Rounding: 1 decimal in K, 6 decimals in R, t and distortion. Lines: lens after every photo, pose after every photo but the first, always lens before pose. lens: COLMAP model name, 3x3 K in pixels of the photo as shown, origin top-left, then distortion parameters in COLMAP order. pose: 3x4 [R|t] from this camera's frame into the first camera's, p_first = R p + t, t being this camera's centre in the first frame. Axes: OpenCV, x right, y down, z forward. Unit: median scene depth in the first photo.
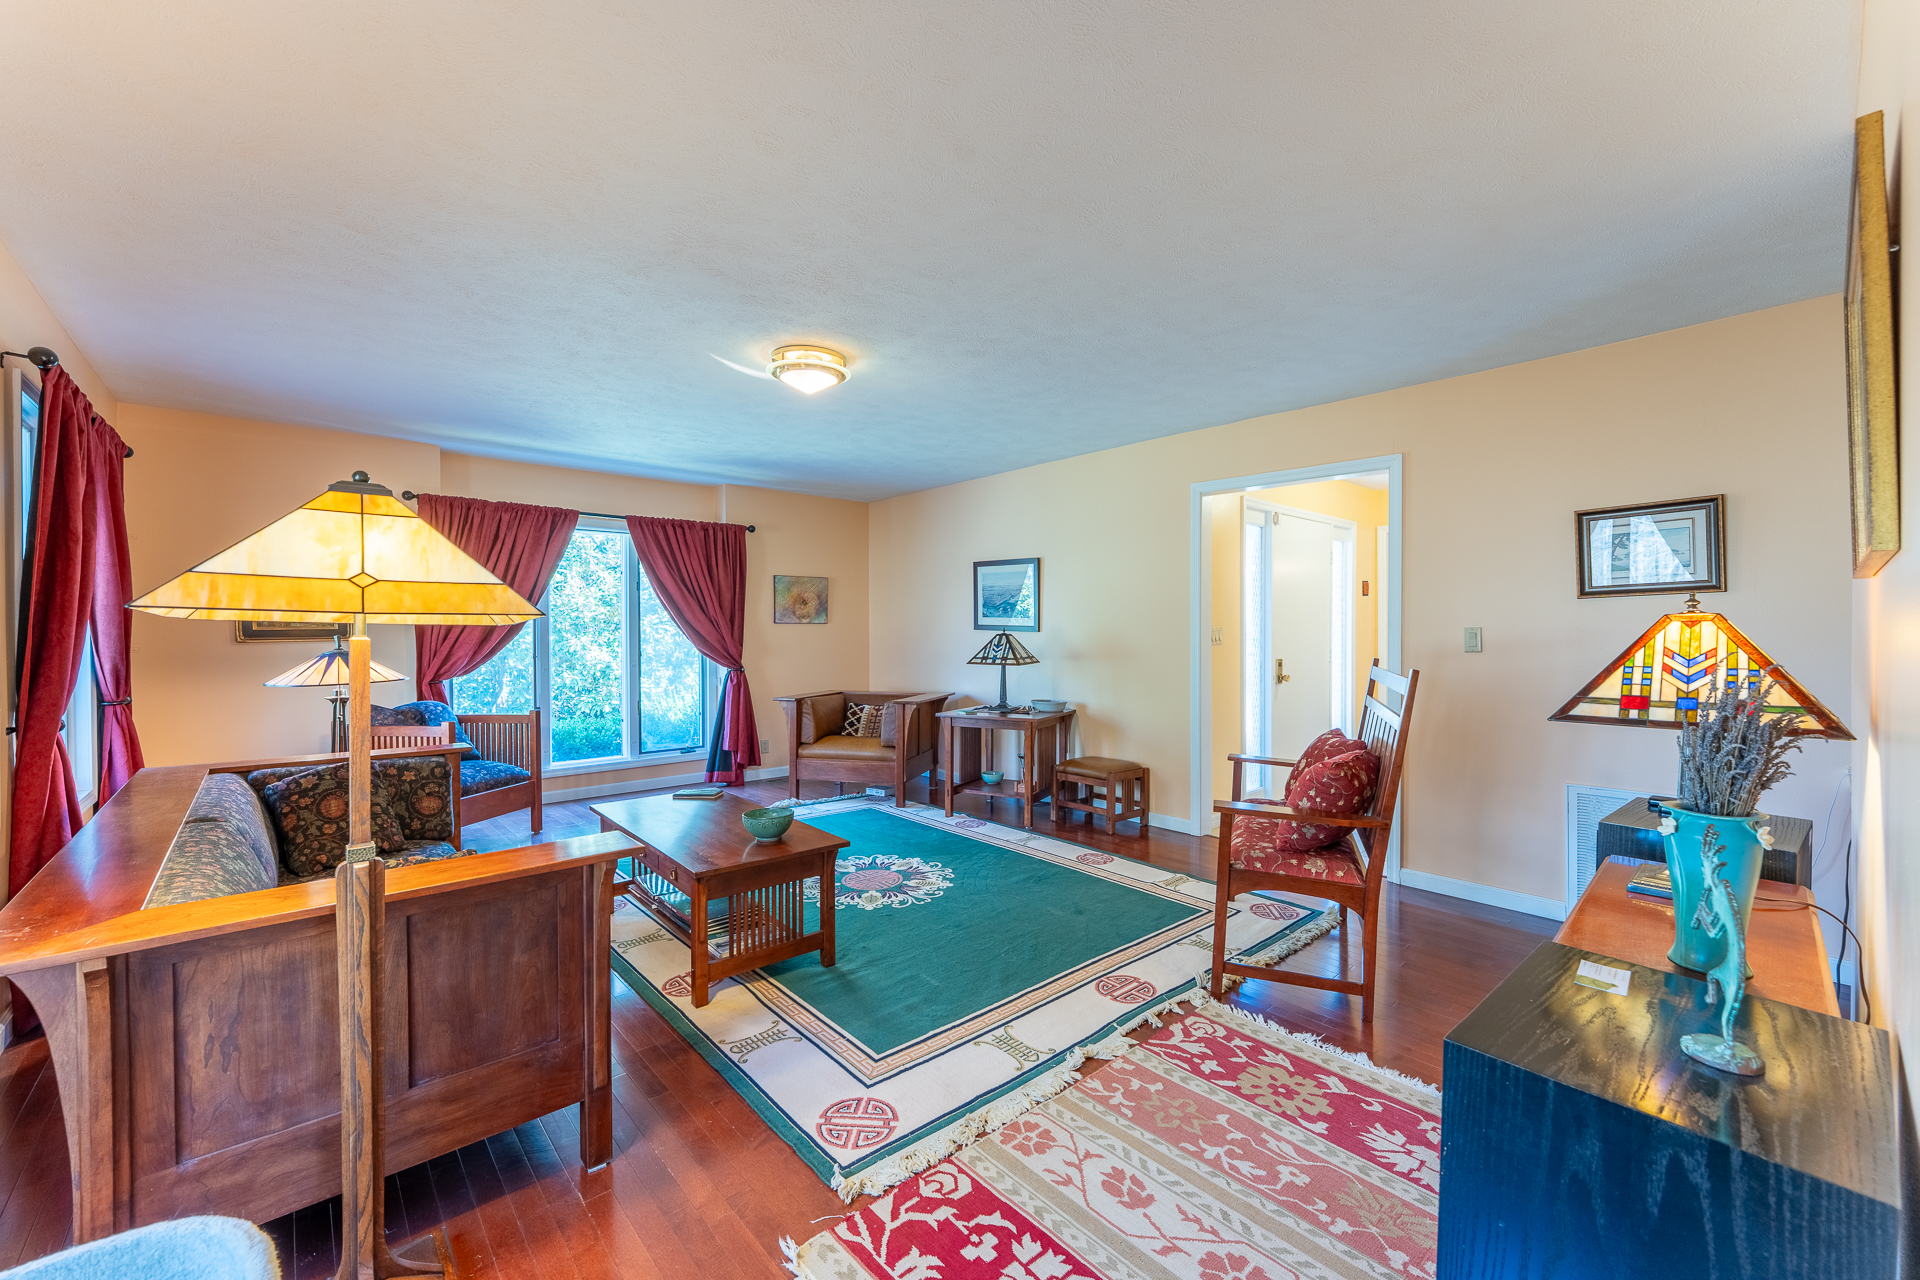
lens RADIAL K [[764.3, 0, 946.0], [0, 764.3, 638.9], [0, 0, 1]] dist [-0.001442, -0.000090]
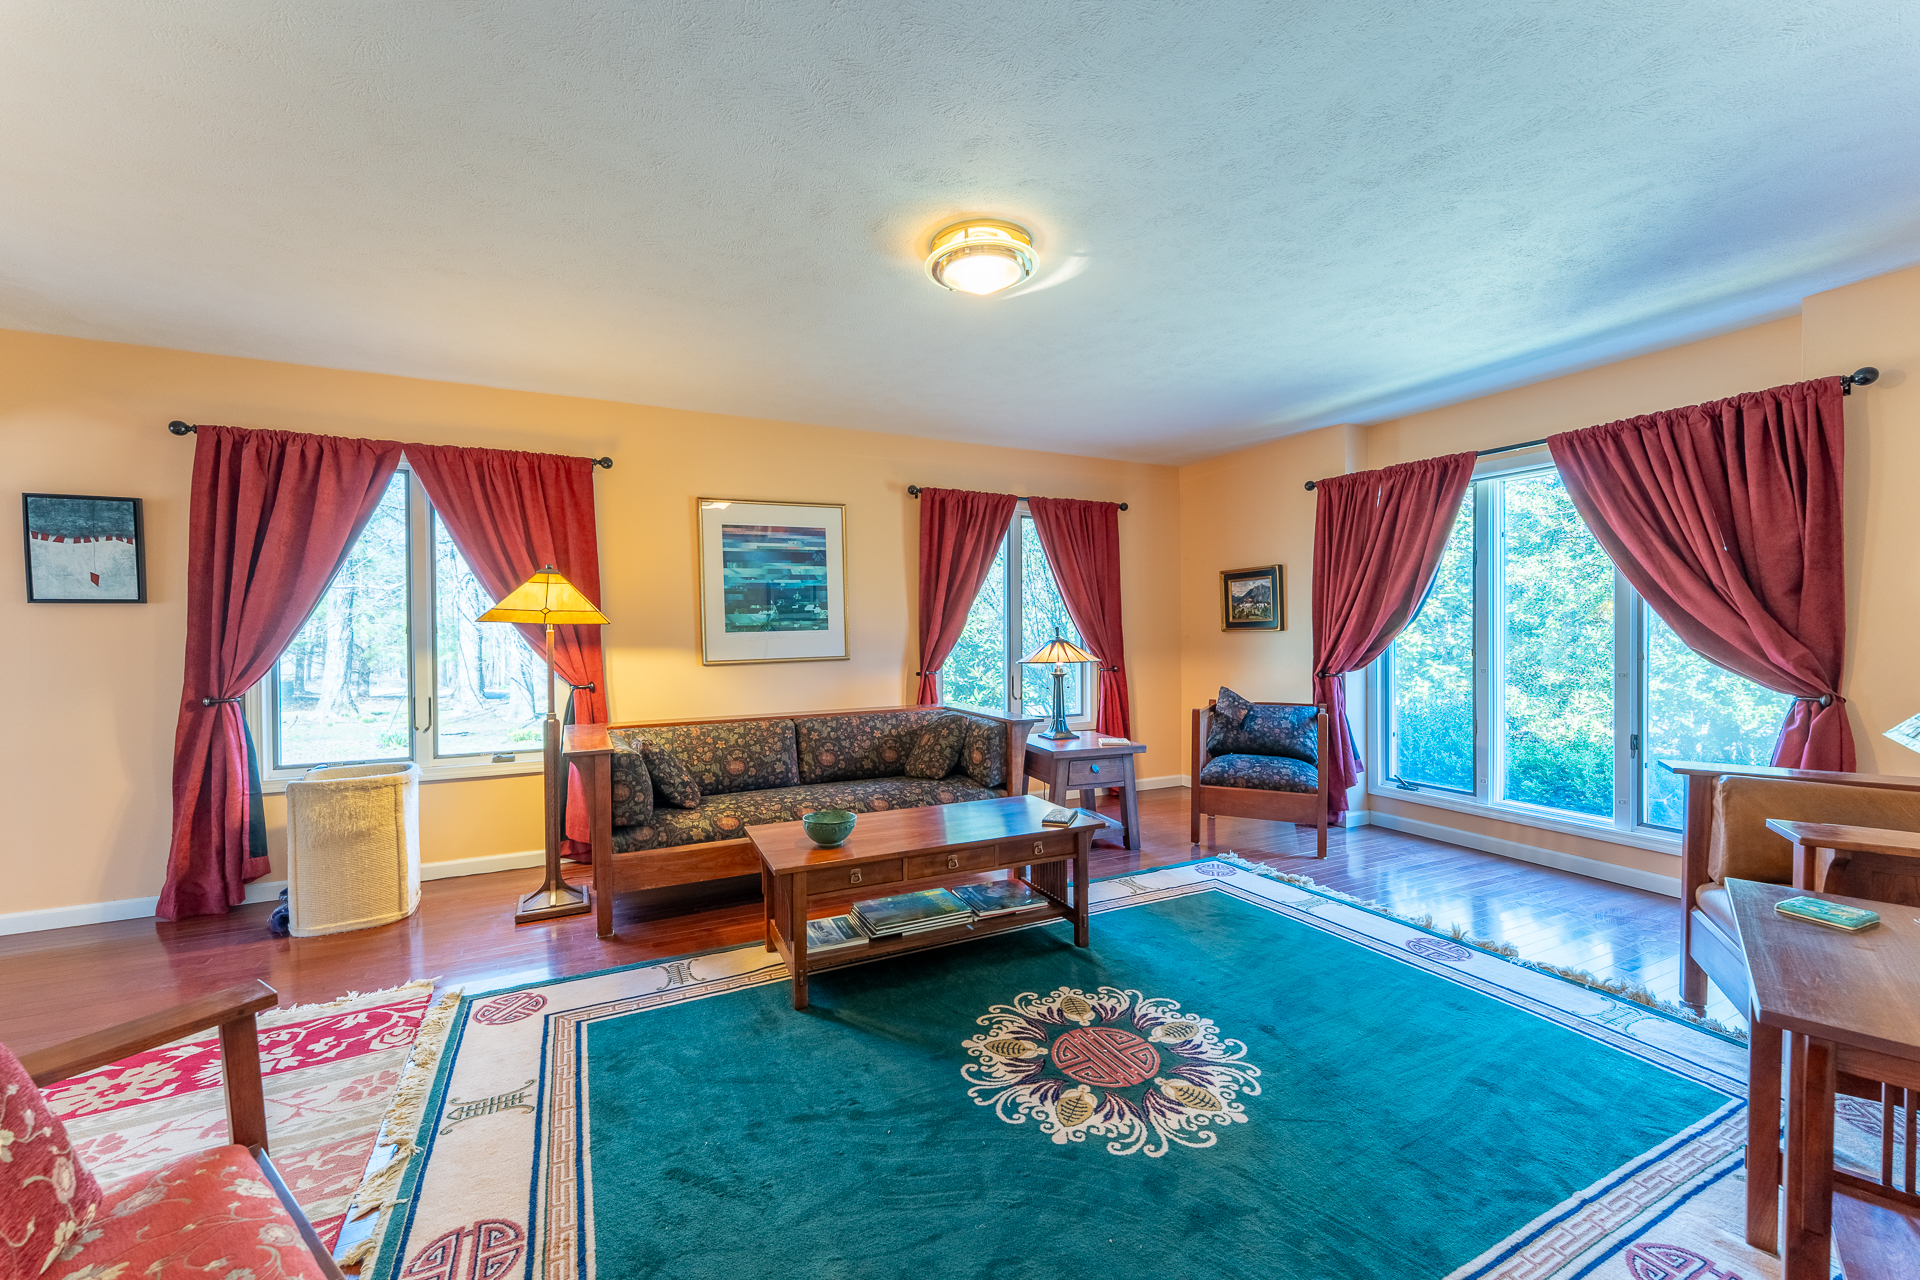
lens RADIAL K [[770.8, 0, 966.1], [0, 770.8, 639.4], [0, 0, 1]] dist [-0.001283, -0.000331]
pose [[-0.236155, 0.011634, -0.971646, 0.535619], [-0.004926, 0.999901, 0.013170, 0.000281], [0.971703, 0.007896, -0.236074, 1.157417]]
